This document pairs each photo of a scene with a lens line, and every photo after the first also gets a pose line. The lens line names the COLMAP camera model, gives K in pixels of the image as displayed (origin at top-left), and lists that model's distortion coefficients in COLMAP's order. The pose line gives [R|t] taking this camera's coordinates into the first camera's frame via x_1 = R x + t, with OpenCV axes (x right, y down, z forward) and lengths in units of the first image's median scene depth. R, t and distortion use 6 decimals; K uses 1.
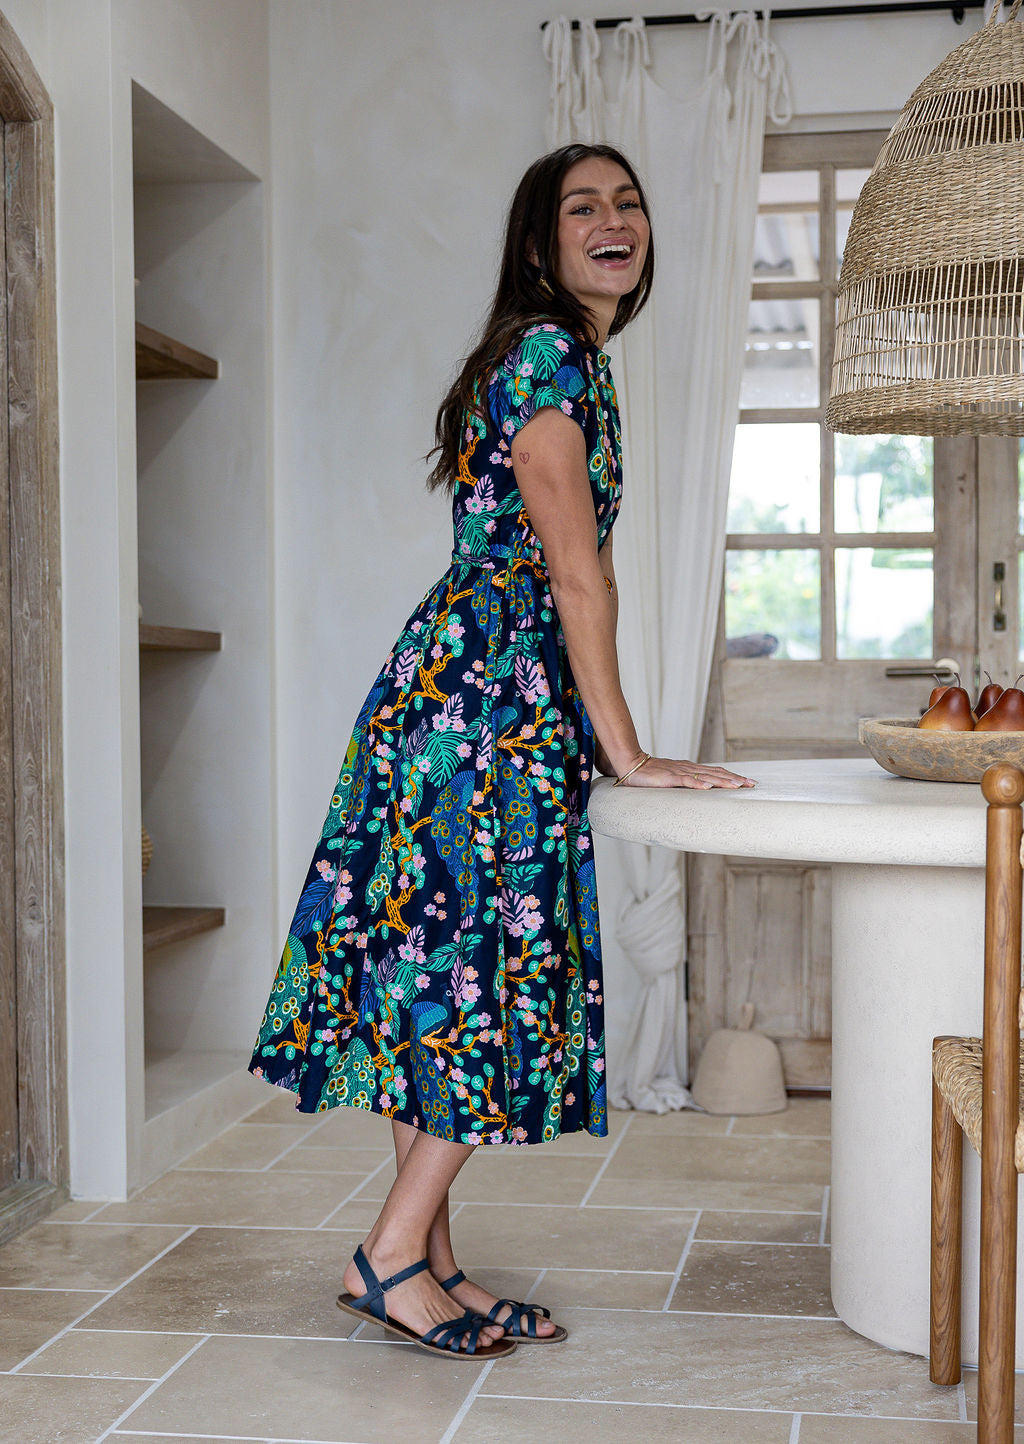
lens RADIAL K [[2291.2, 0, 491.5], [0, 2291.2, 758.7], [0, 0, 1]] dist [0.007101, 0.008134]
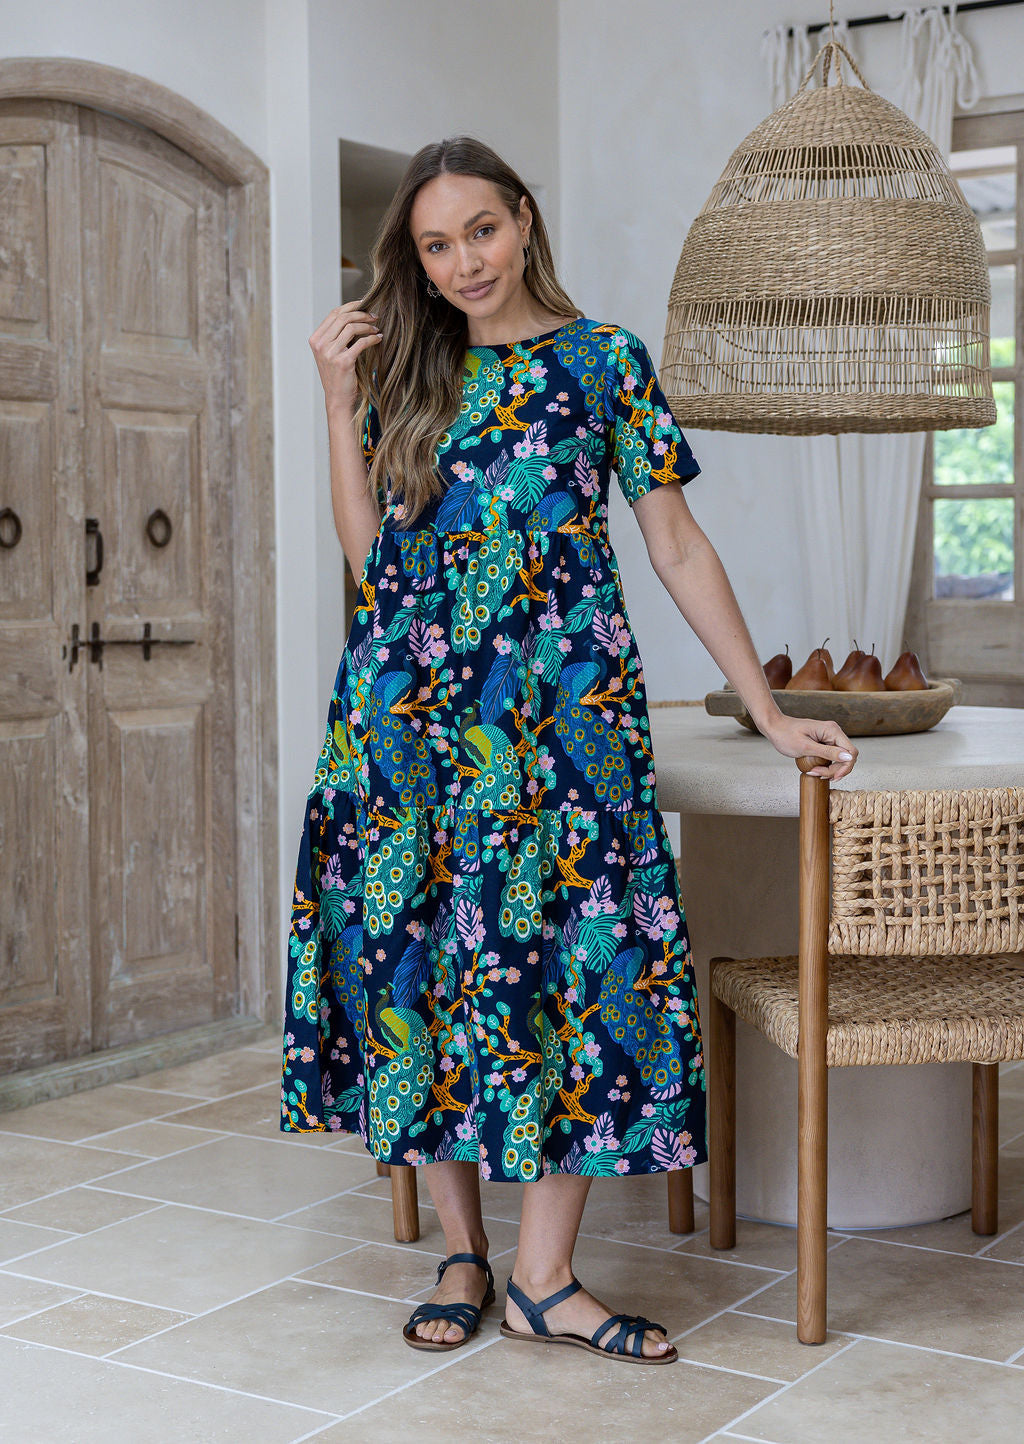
lens RADIAL K [[2340.3, 0, 489.8], [0, 2340.3, 710.8], [0, 0, 1]] dist [0.001028, 0.033316]
pose [[0.913591, 0.022817, -0.405995, 0.449358], [-0.010456, 0.999413, 0.032639, -0.030398], [0.406501, -0.025573, 0.913292, -0.132885]]
